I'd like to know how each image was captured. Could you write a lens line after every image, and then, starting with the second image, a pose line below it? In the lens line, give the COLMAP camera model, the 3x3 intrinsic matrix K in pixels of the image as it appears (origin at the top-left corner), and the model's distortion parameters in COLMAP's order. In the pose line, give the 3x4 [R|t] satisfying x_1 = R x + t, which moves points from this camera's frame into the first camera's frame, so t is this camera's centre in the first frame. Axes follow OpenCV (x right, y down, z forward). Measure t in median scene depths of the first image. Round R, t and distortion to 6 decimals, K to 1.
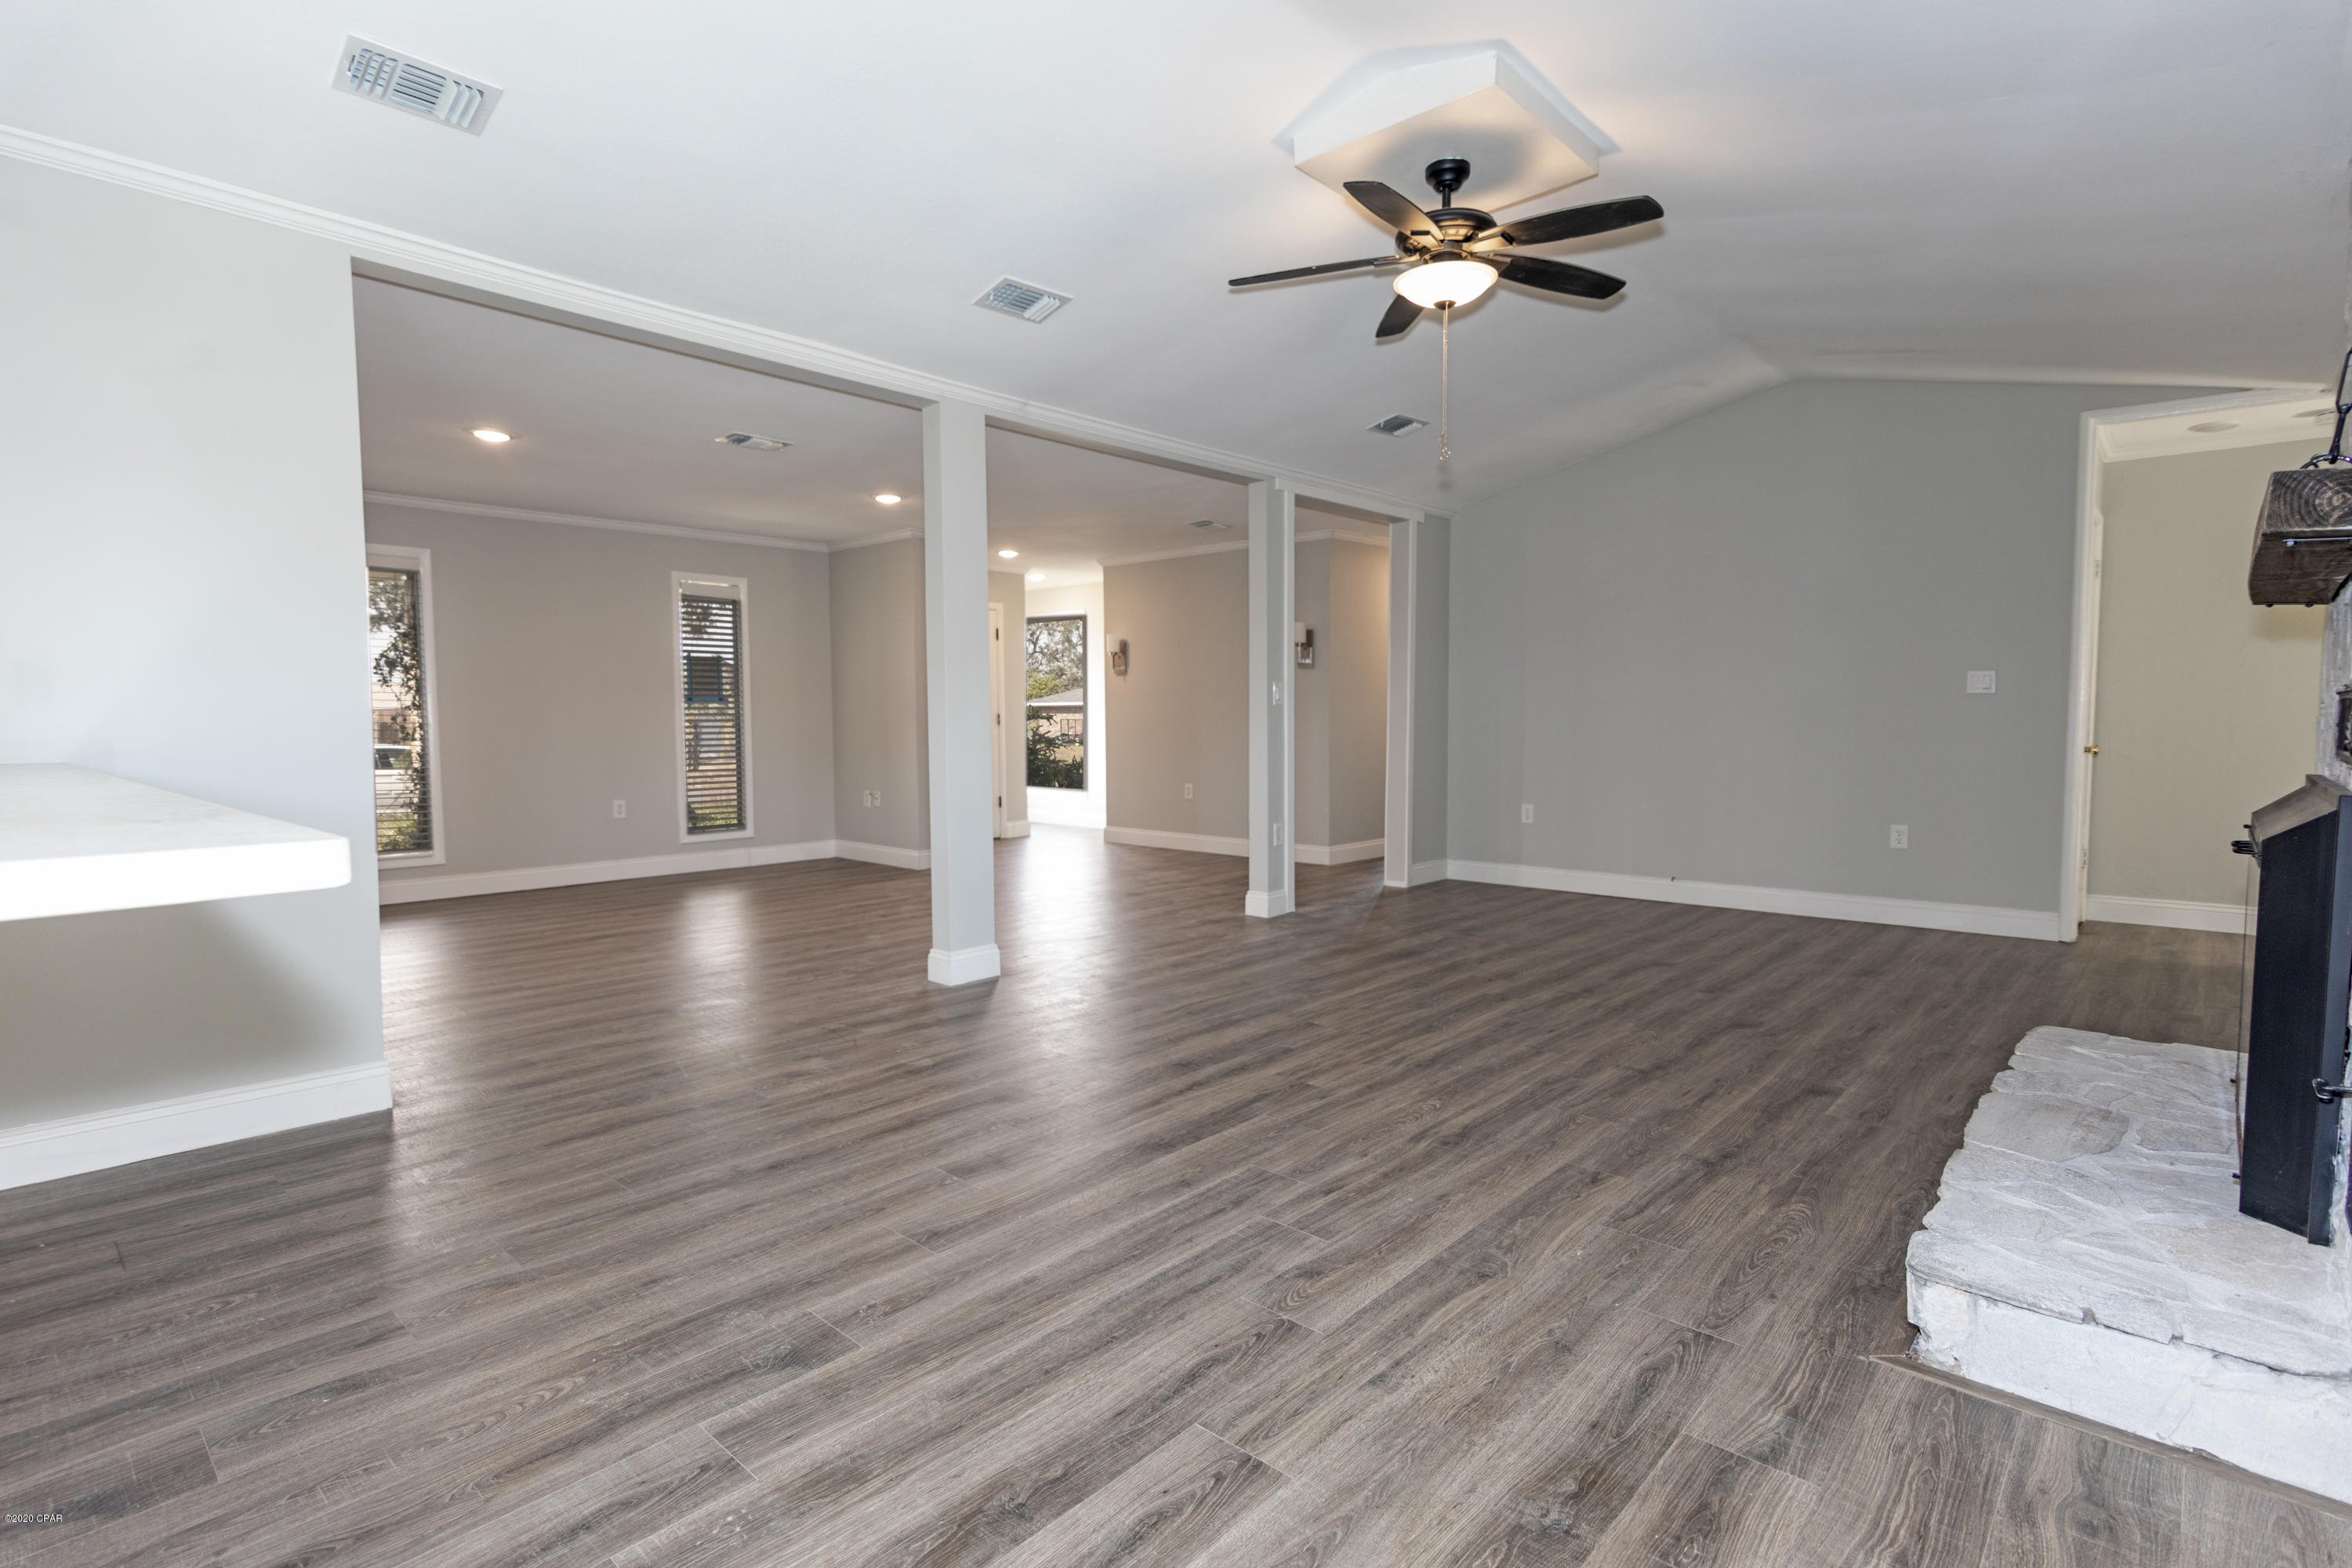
lens RADIAL K [[1126.5, 0, 1168.5], [0, 1126.5, 783.8], [0, 0, 1]] dist [0.003118, -0.000351]
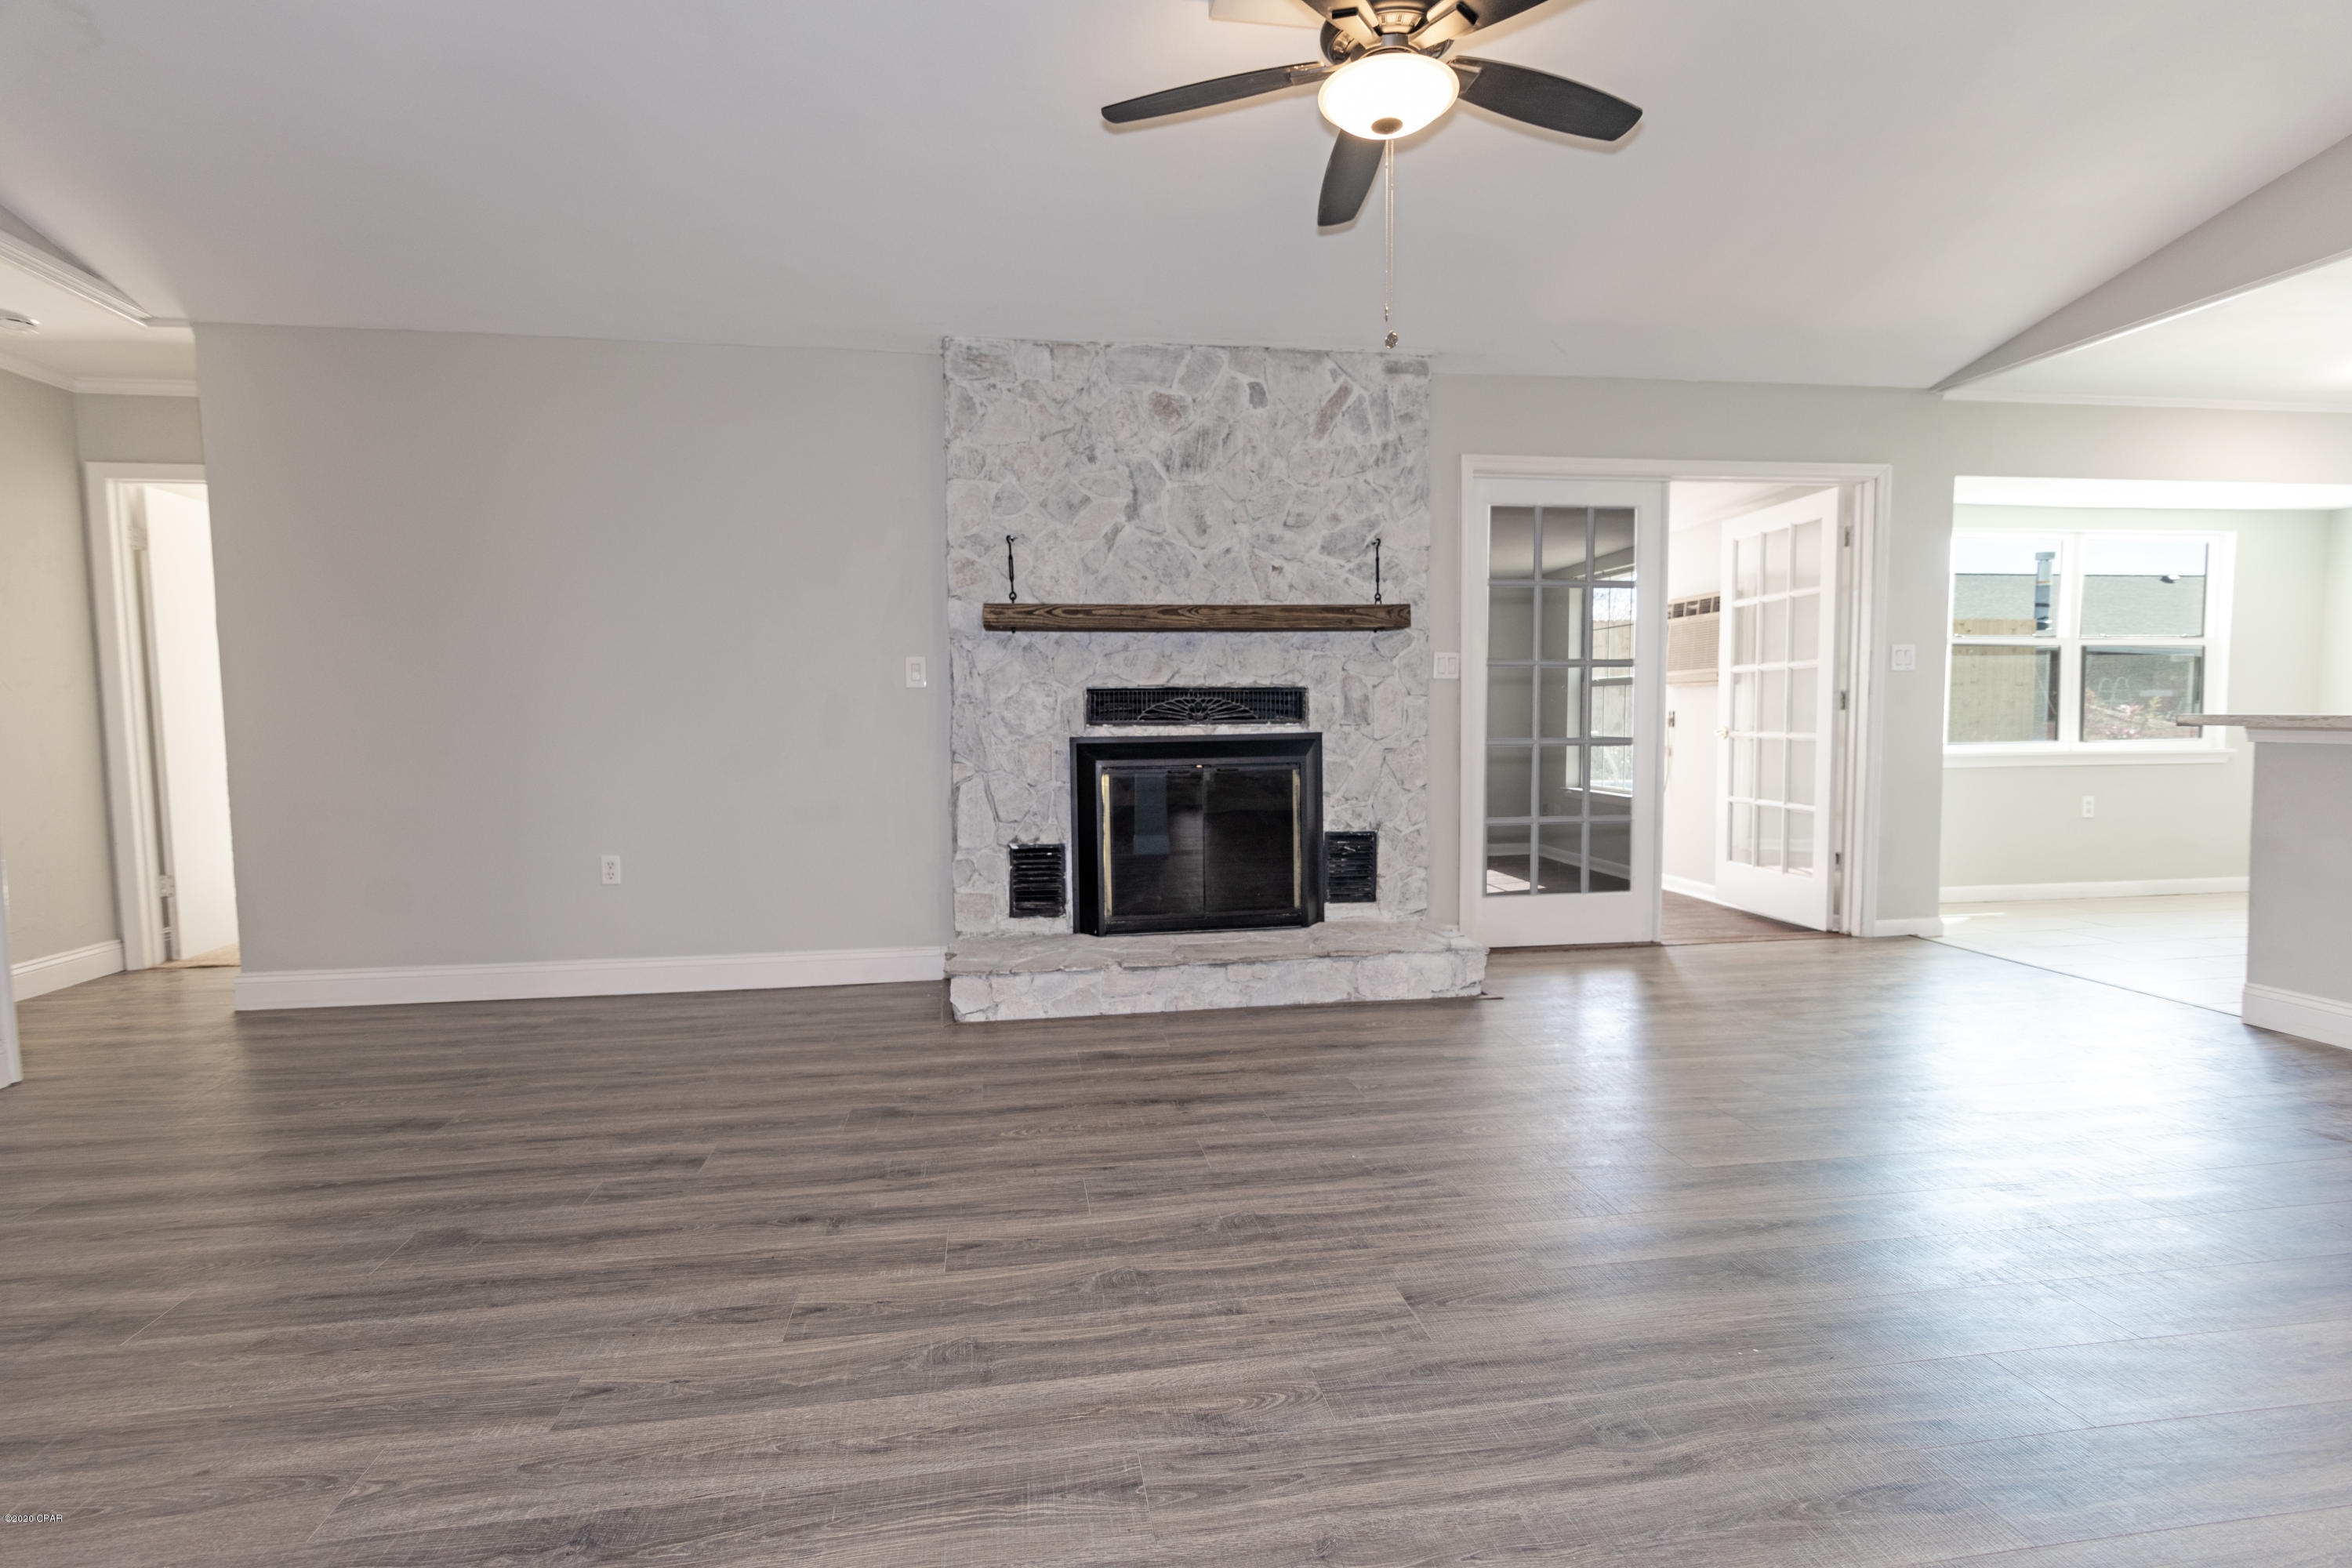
lens RADIAL K [[1126.5, 0, 1168.5], [0, 1126.5, 783.8], [0, 0, 1]] dist [0.003118, -0.000351]
pose [[-0.786865, -0.025386, 0.616602, -0.098858], [0.048981, 0.993432, 0.103406, -0.077296], [-0.615178, 0.111568, -0.780454, 1.577136]]
